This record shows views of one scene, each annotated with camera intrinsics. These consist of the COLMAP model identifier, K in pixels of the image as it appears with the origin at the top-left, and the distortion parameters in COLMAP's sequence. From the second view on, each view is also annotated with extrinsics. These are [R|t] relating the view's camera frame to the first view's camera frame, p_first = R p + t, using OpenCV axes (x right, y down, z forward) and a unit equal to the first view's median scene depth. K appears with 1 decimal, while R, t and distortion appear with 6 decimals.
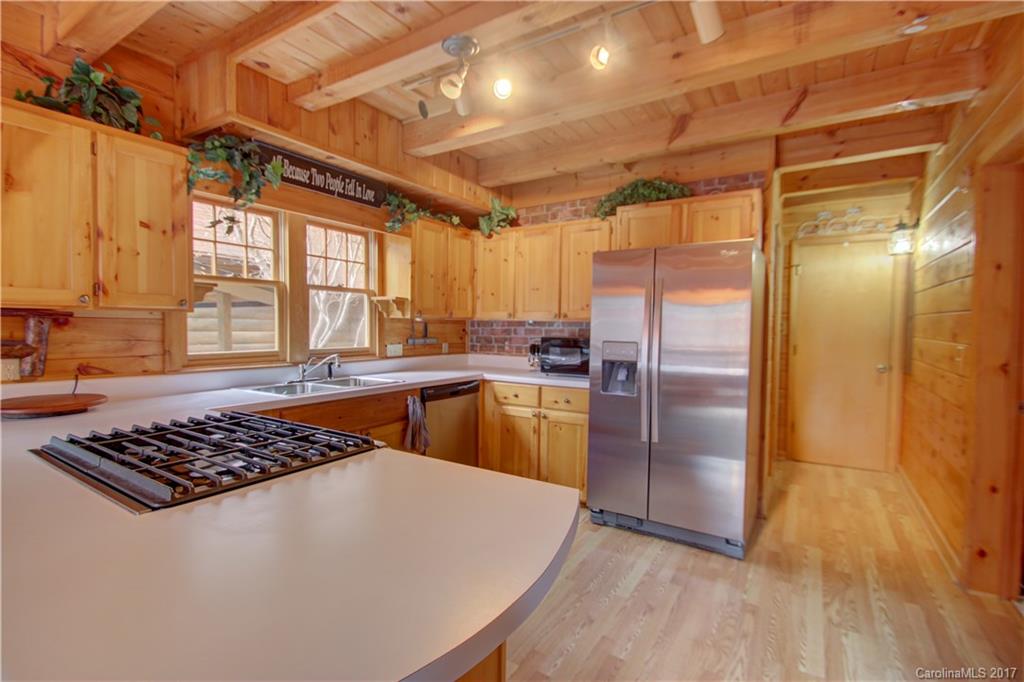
lens RADIAL K [[474.6, 0, 512.0], [0, 474.6, 341.0], [0, 0, 1]] dist [0.017103, -0.018722]
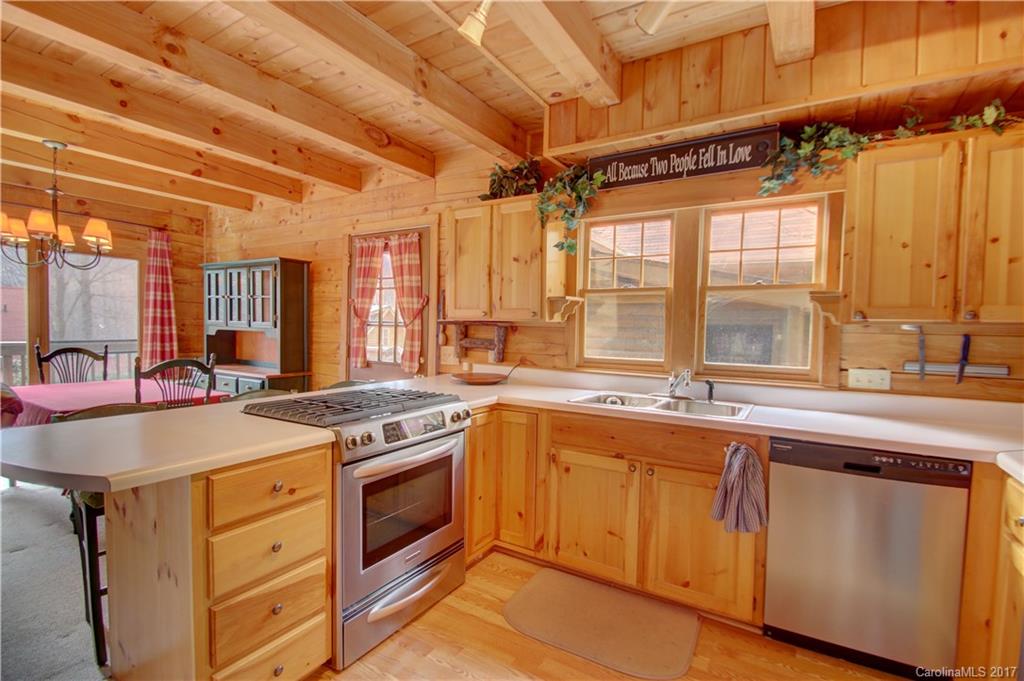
lens RADIAL K [[474.6, 0, 512.0], [0, 474.6, 340.5], [0, 0, 1]] dist [0.017103, -0.018722]
pose [[0.018498, 0.017837, -0.999670, 0.445975], [-0.050694, 0.998572, 0.016879, -0.021365], [0.998543, 0.050365, 0.019376, 0.694180]]
